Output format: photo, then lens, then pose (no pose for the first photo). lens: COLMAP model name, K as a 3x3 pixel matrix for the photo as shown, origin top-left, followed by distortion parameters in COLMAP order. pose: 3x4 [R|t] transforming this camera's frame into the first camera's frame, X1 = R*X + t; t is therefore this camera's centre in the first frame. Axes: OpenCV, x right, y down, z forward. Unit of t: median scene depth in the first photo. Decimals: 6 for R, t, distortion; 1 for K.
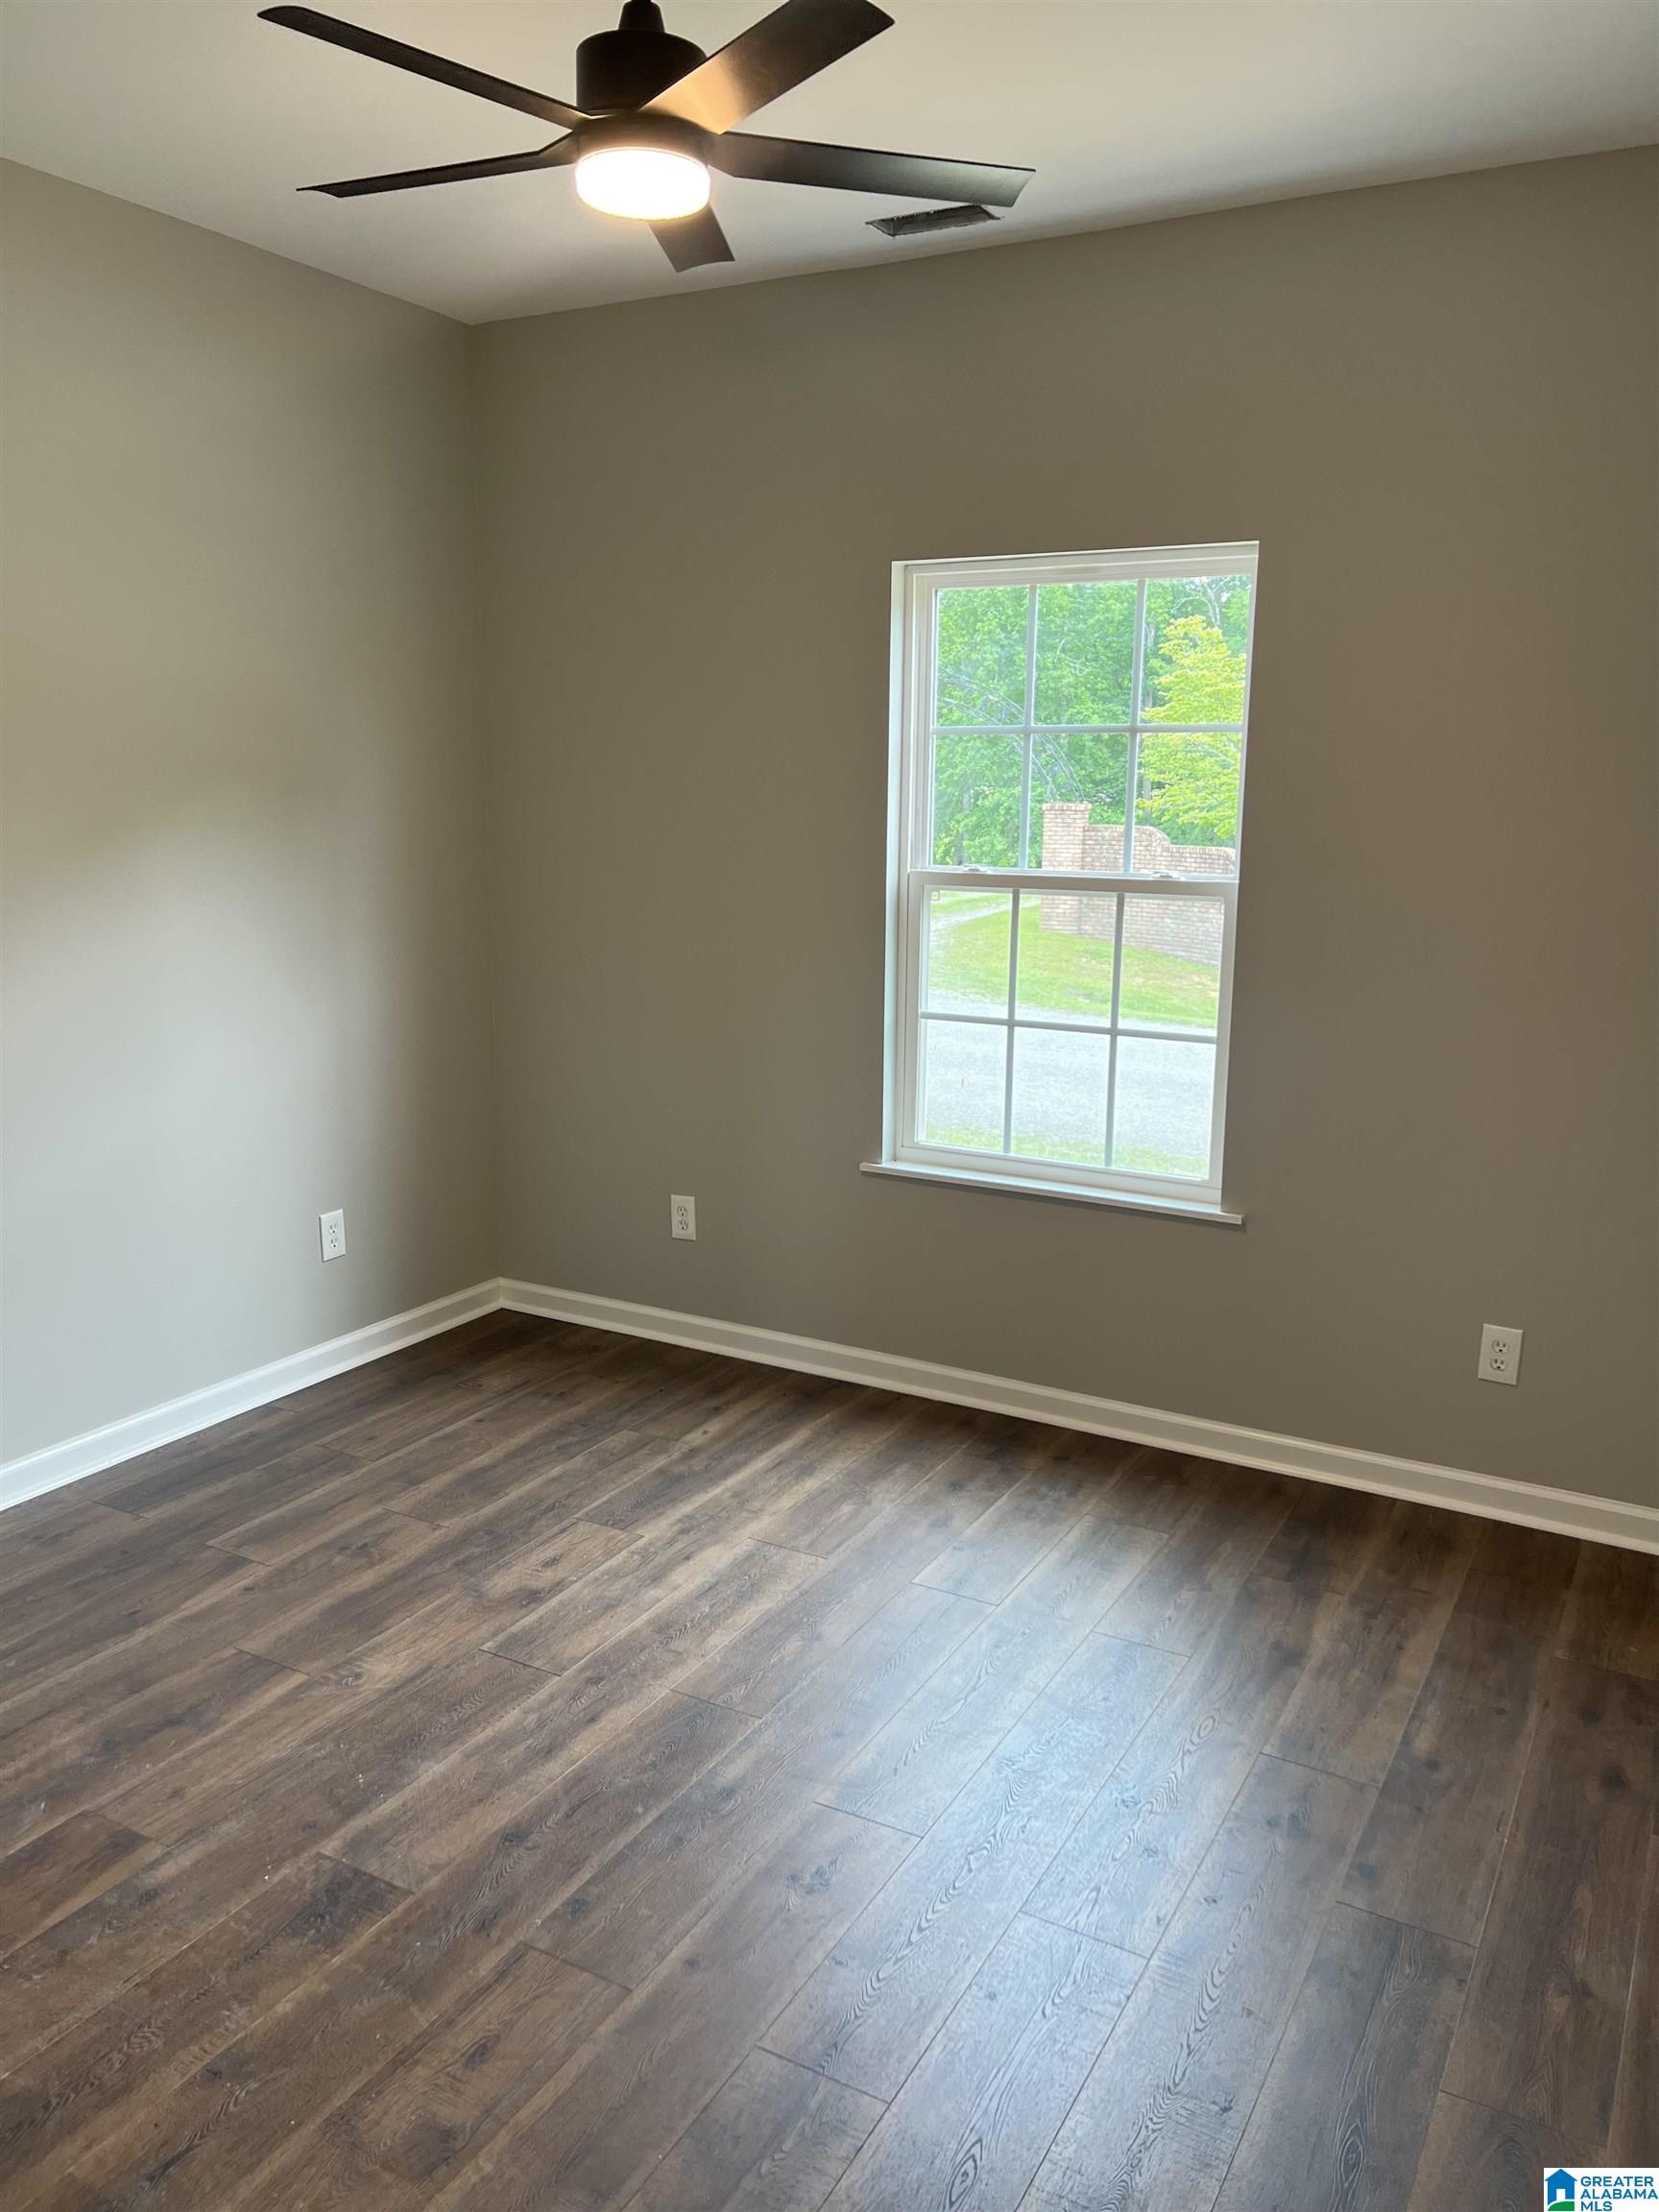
lens RADIAL K [[1676.9, 0, 821.9], [0, 1676.9, 1108.5], [0, 0, 1]] dist [0.013797, -0.007465]
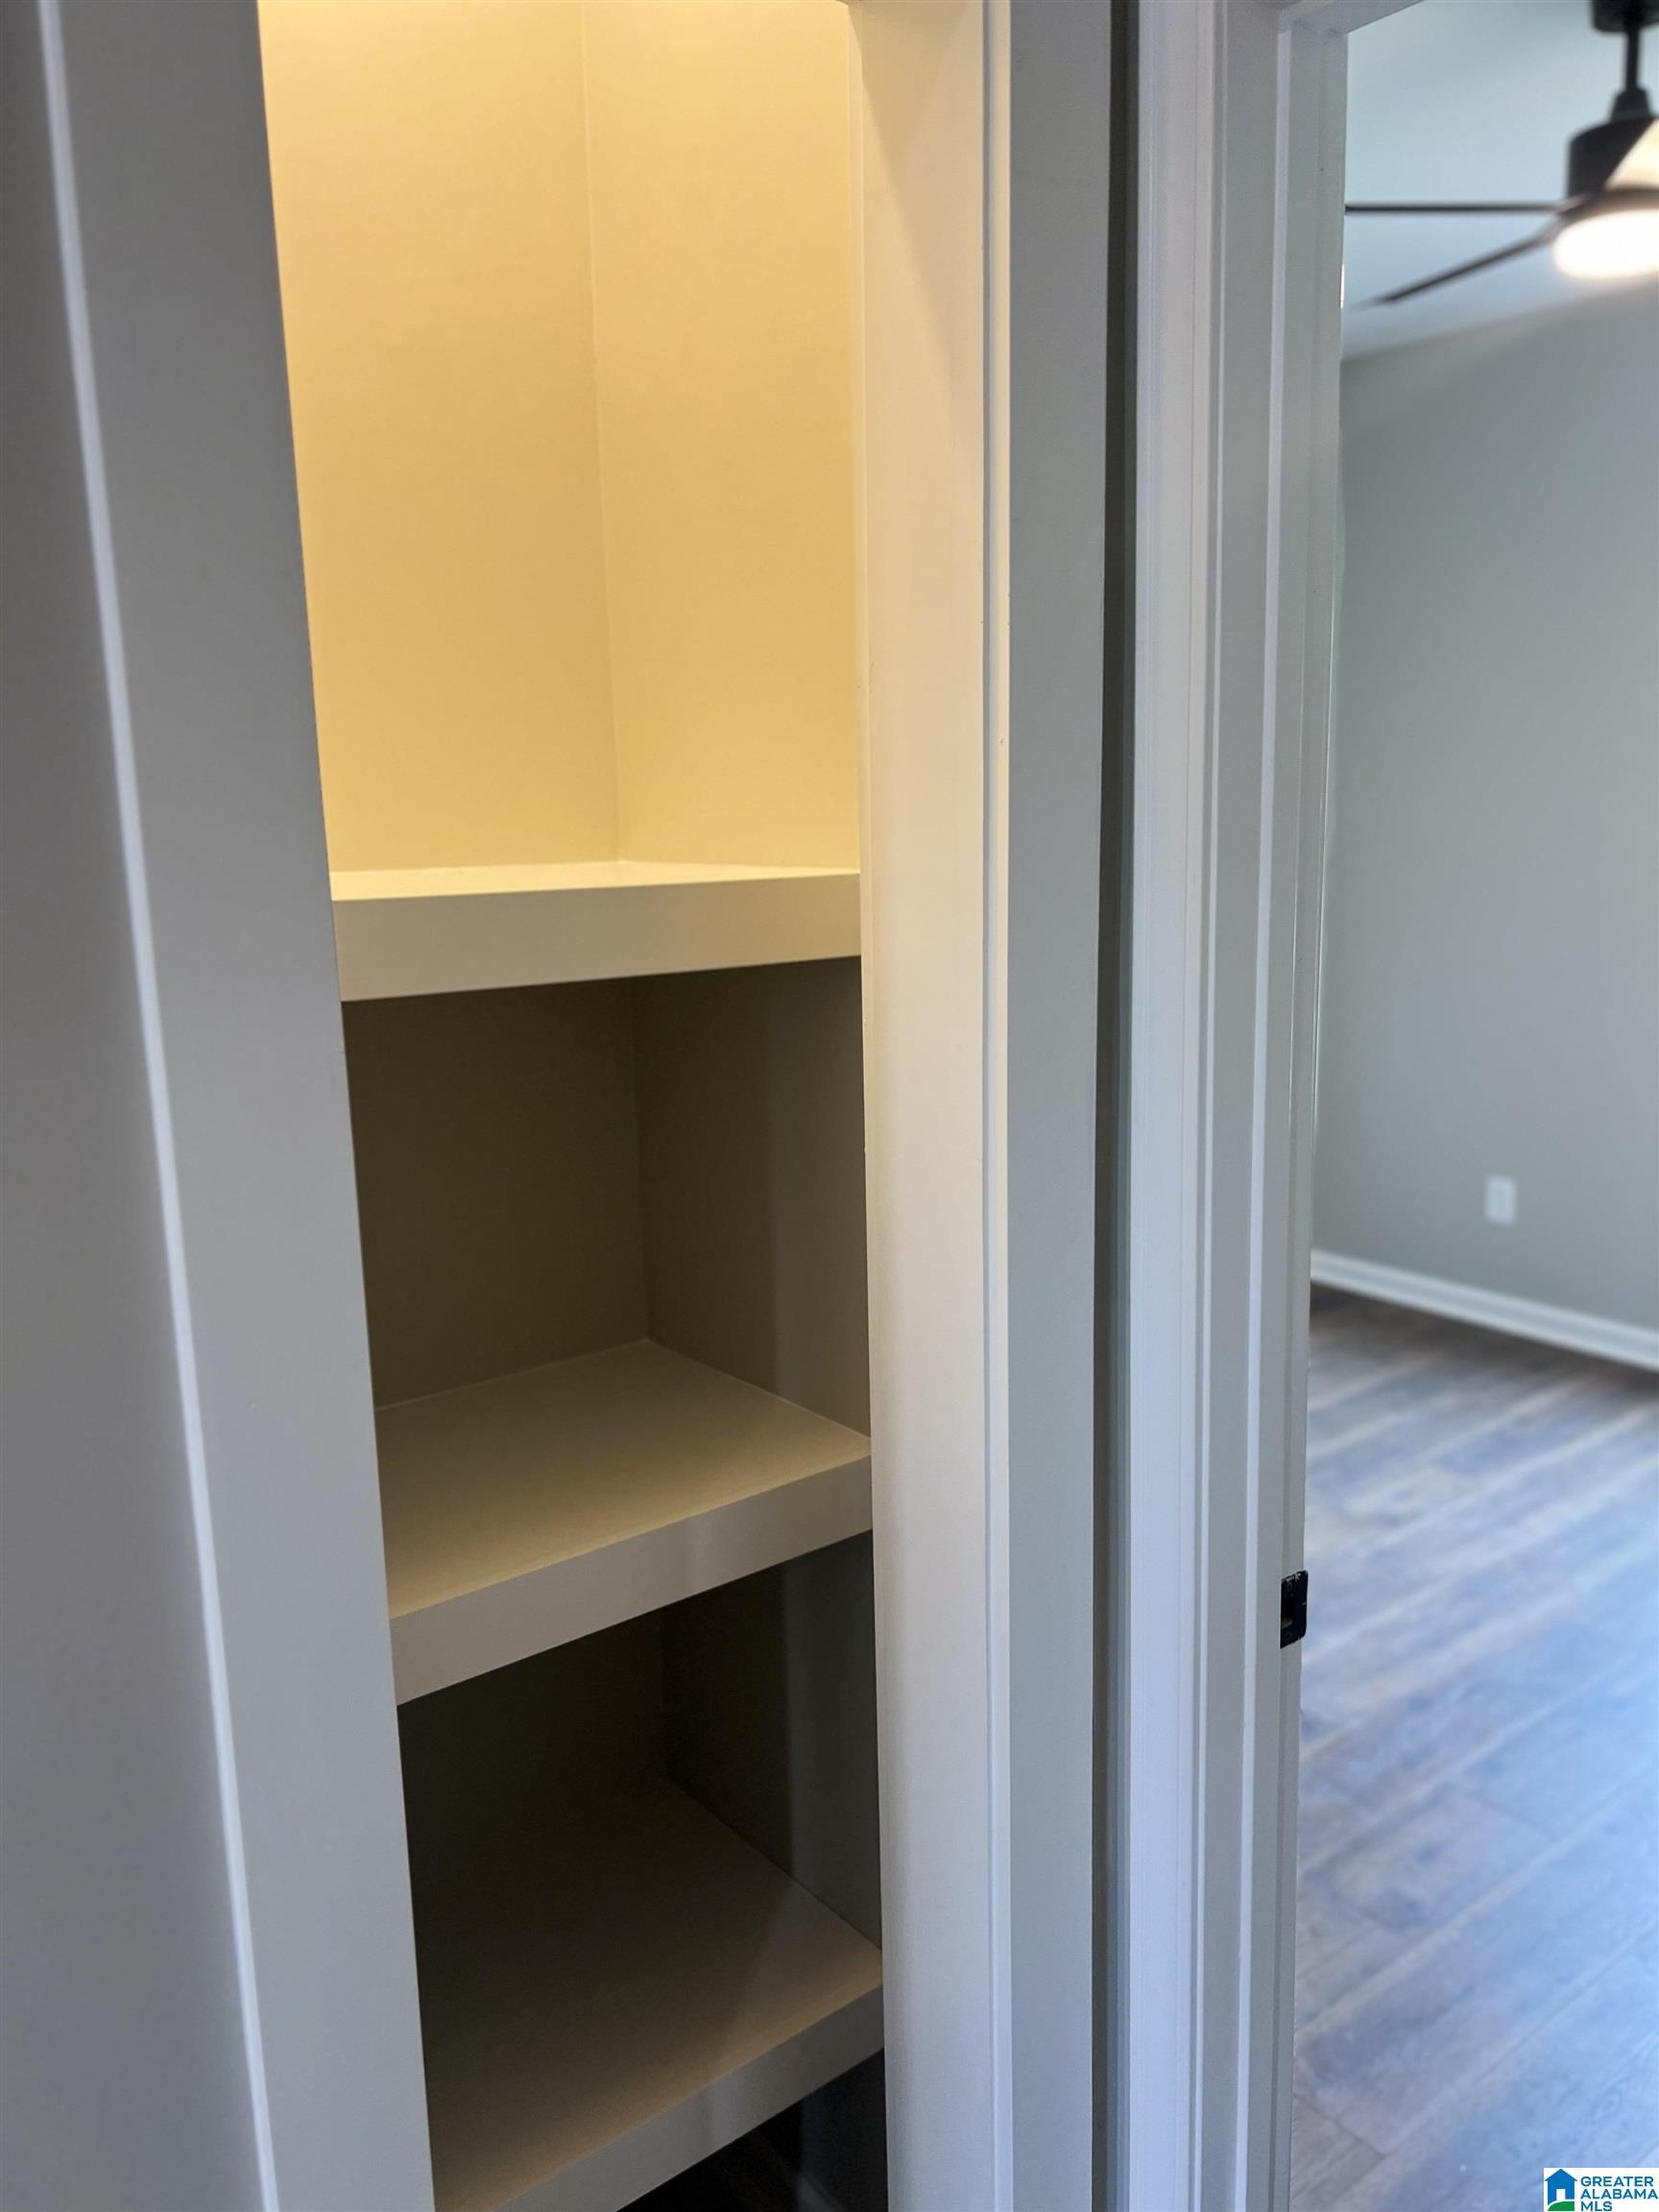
lens RADIAL K [[1676.9, 0, 827.5], [0, 1676.9, 1094.6], [0, 0, 1]] dist [0.013797, -0.007465]
pose [[0.921711, 0.035503, -0.386248, -0.102572], [-0.041268, 0.999126, -0.006642, 0.035388], [0.385675, 0.022061, 0.922371, -0.176486]]
